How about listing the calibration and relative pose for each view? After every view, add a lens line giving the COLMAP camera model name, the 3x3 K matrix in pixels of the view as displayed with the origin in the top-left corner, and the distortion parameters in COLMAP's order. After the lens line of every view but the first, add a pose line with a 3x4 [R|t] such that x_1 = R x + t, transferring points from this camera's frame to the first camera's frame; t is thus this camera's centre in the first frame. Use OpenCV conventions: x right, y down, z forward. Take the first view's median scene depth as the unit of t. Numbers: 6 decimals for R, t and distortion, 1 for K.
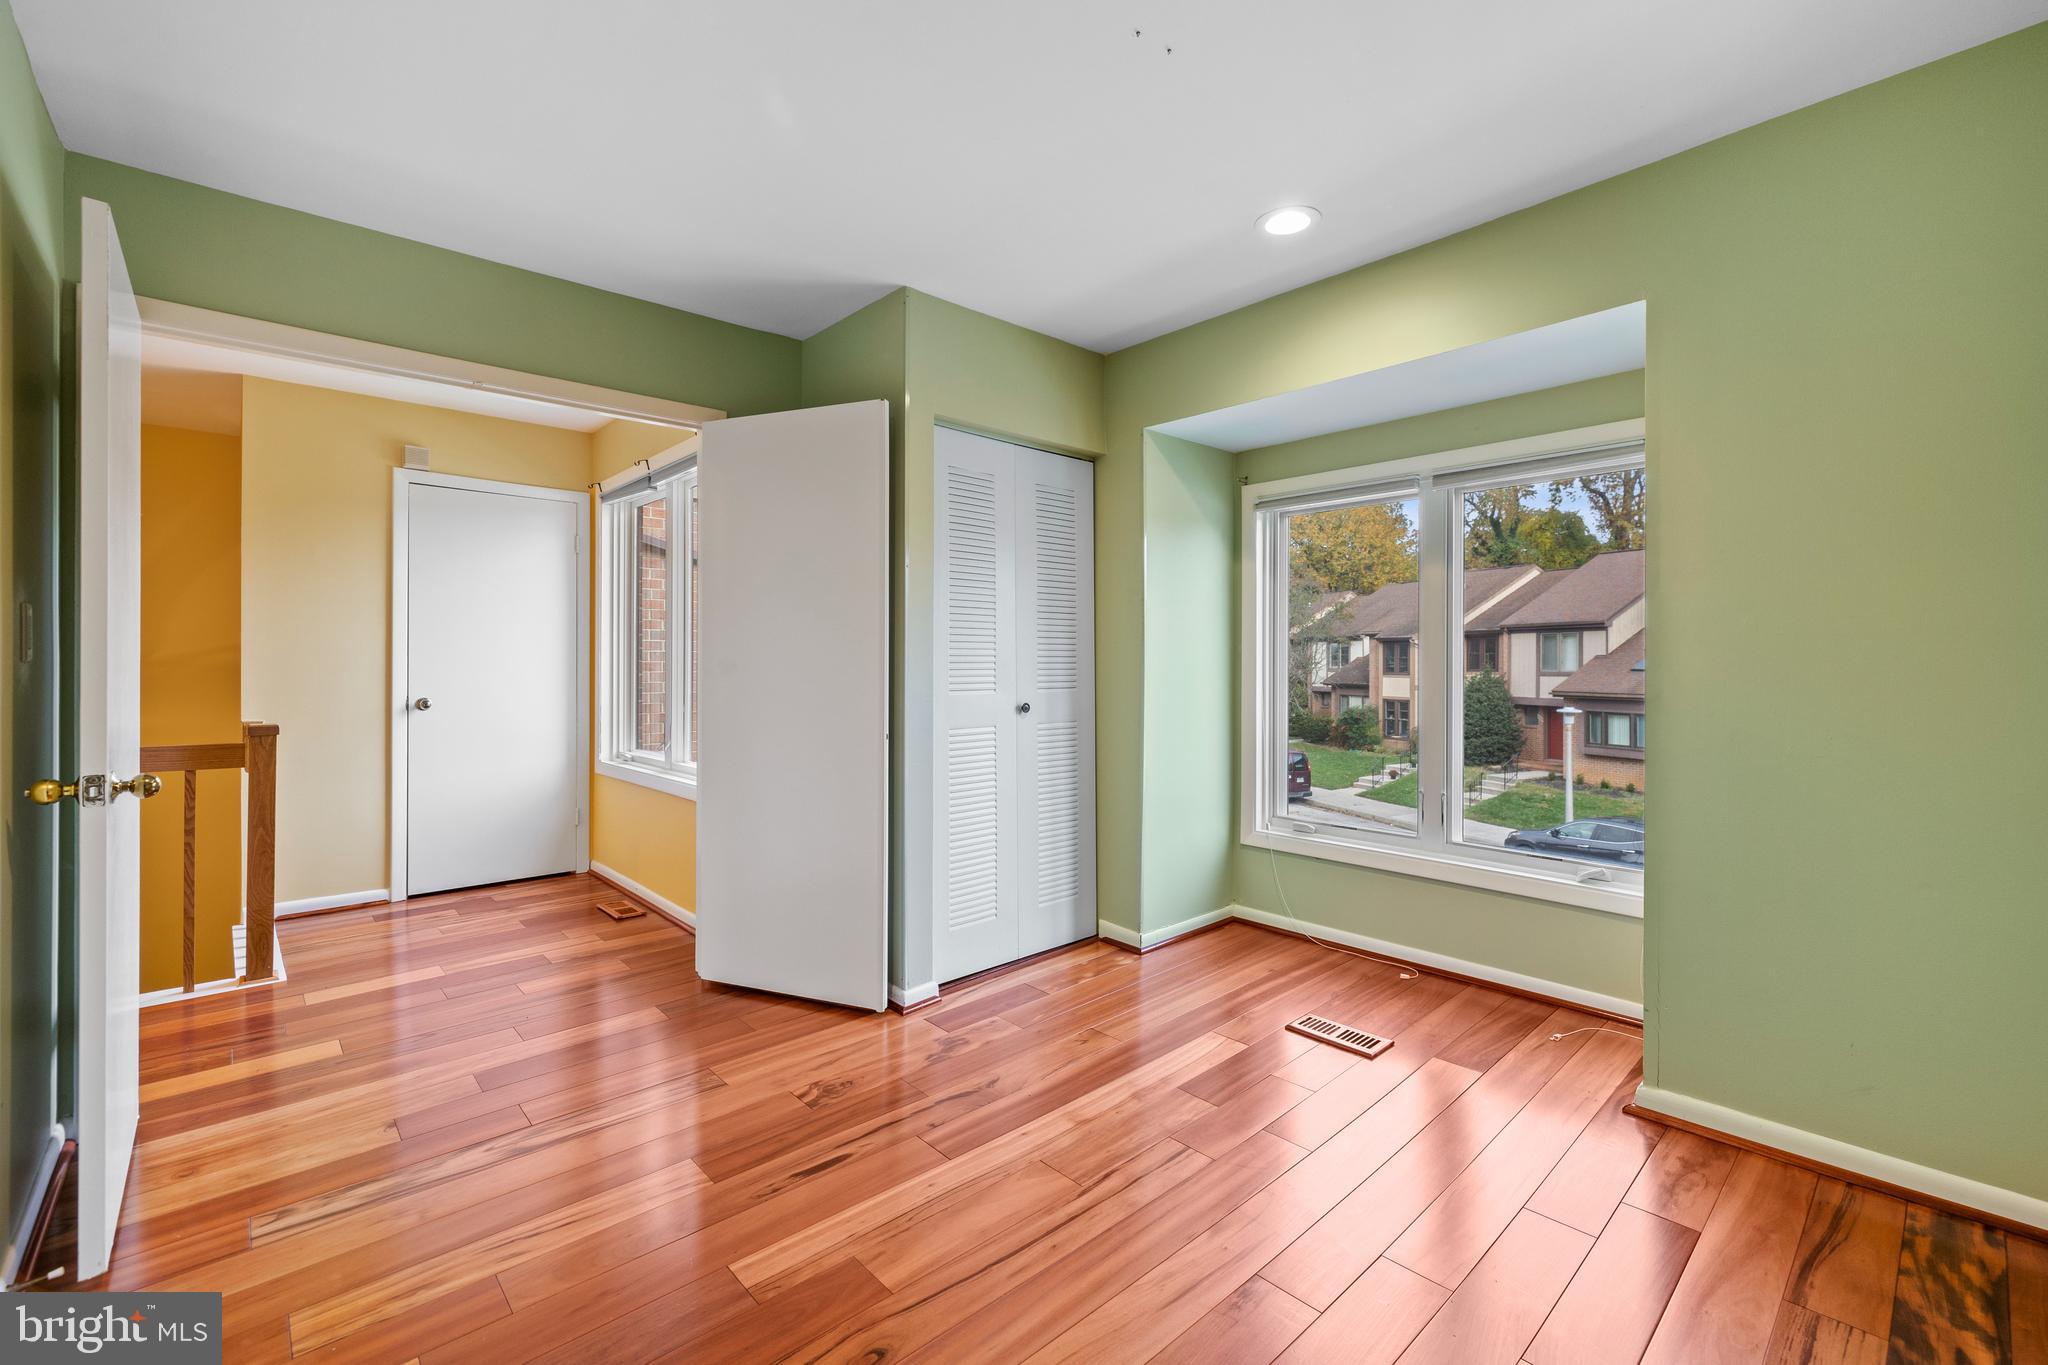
lens RADIAL K [[877.4, 0, 994.3], [0, 877.4, 661.9], [0, 0, 1]] dist [-0.000182, 0.000503]
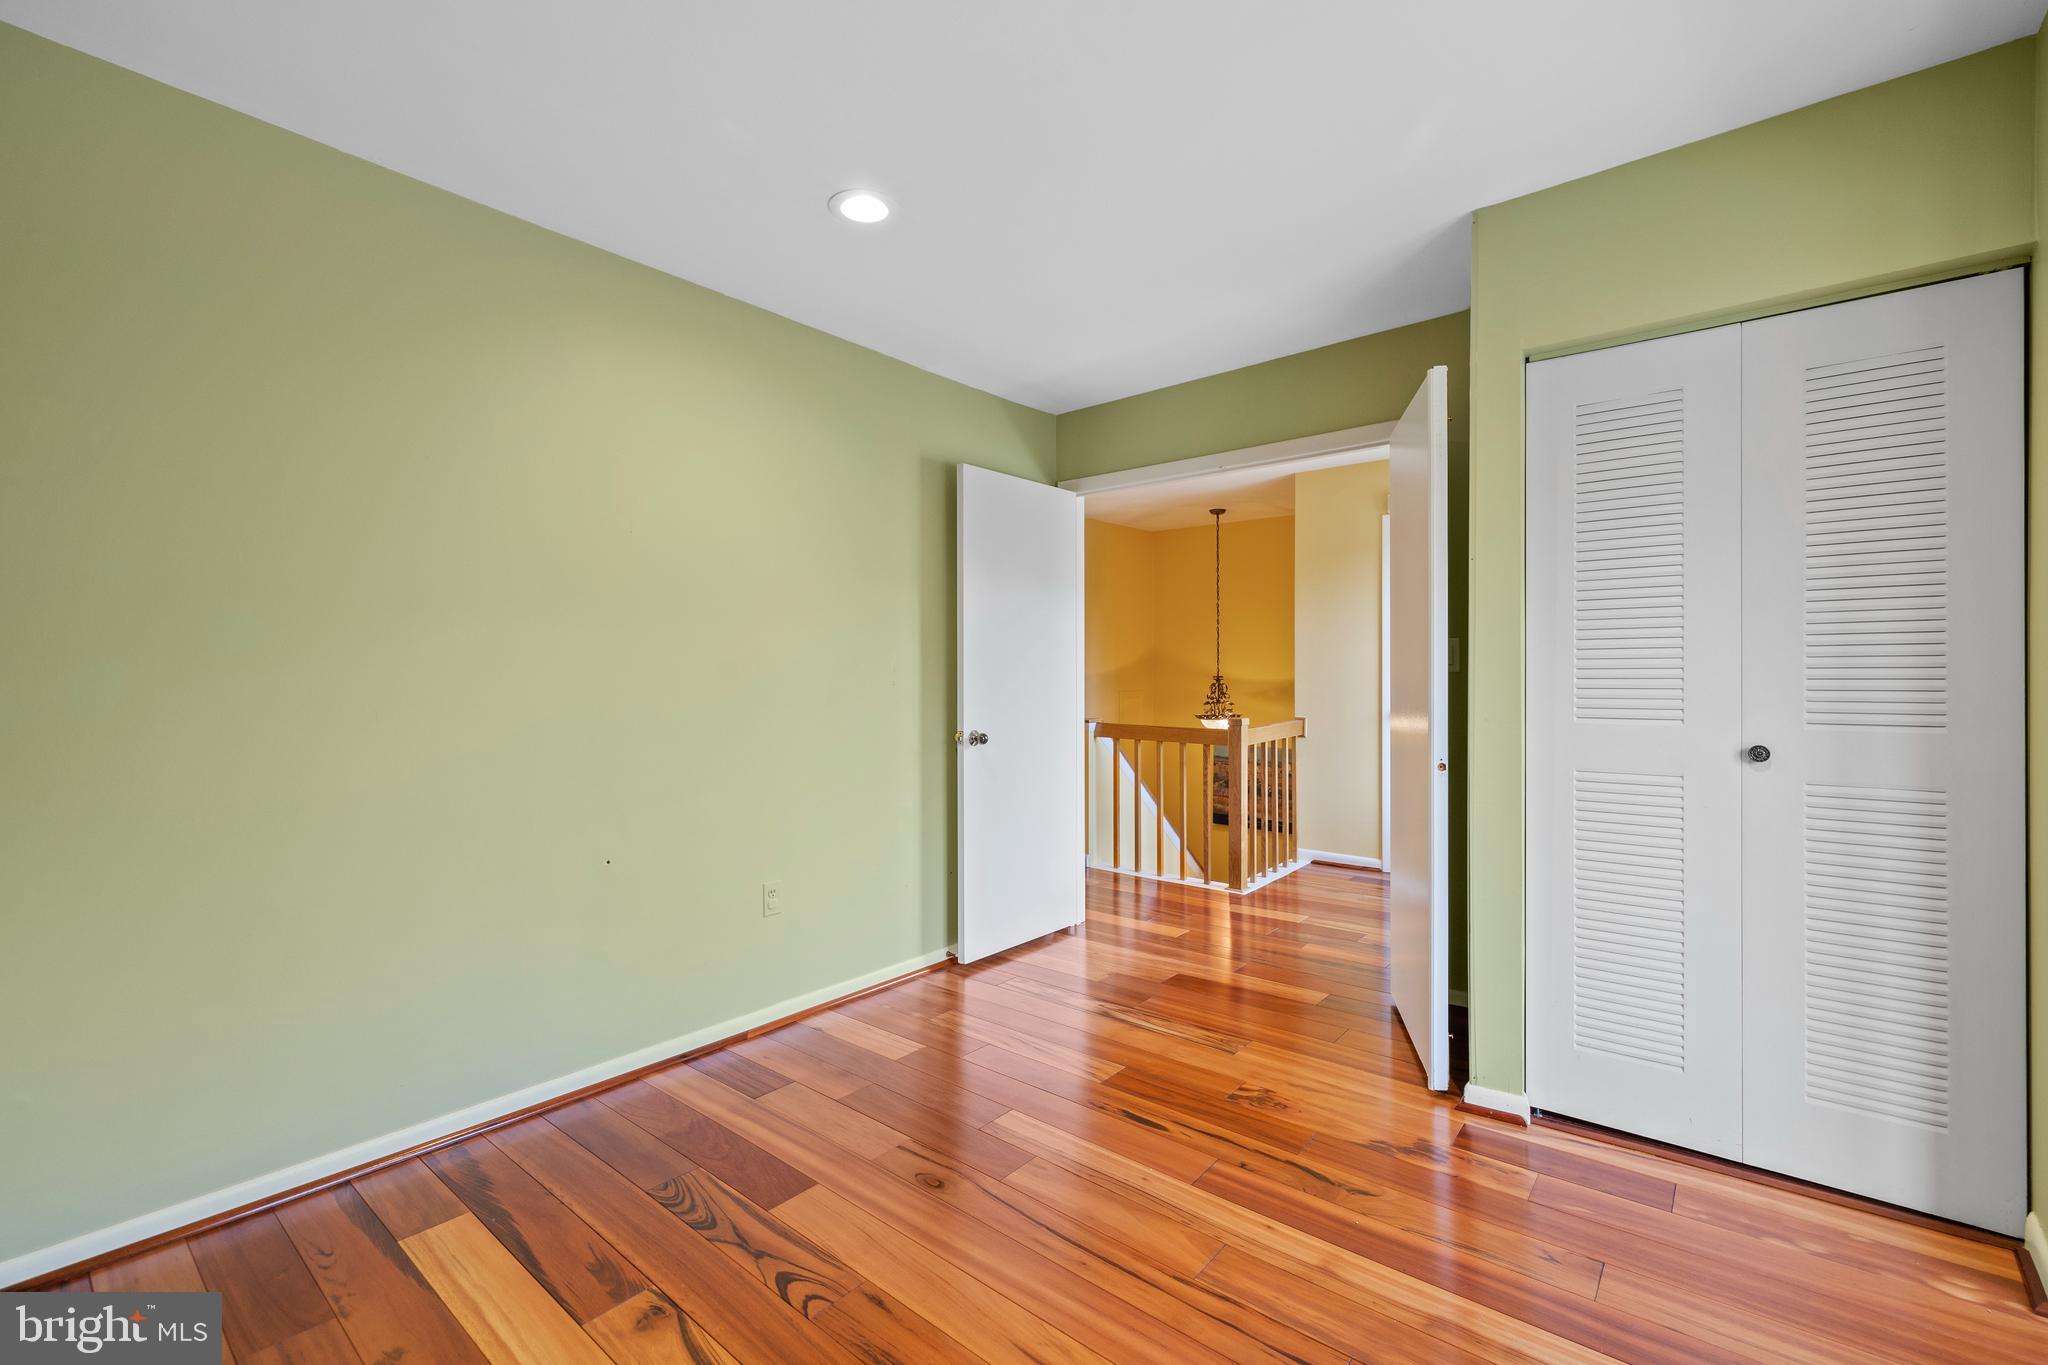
lens RADIAL K [[877.4, 0, 1031.4], [0, 877.4, 678.1], [0, 0, 1]] dist [-0.000182, 0.000503]
pose [[0.149867, 0.004969, -0.988694, 0.742329], [0.005793, 0.999966, 0.005904, -0.007899], [0.988689, -0.006612, 0.149833, 0.561197]]
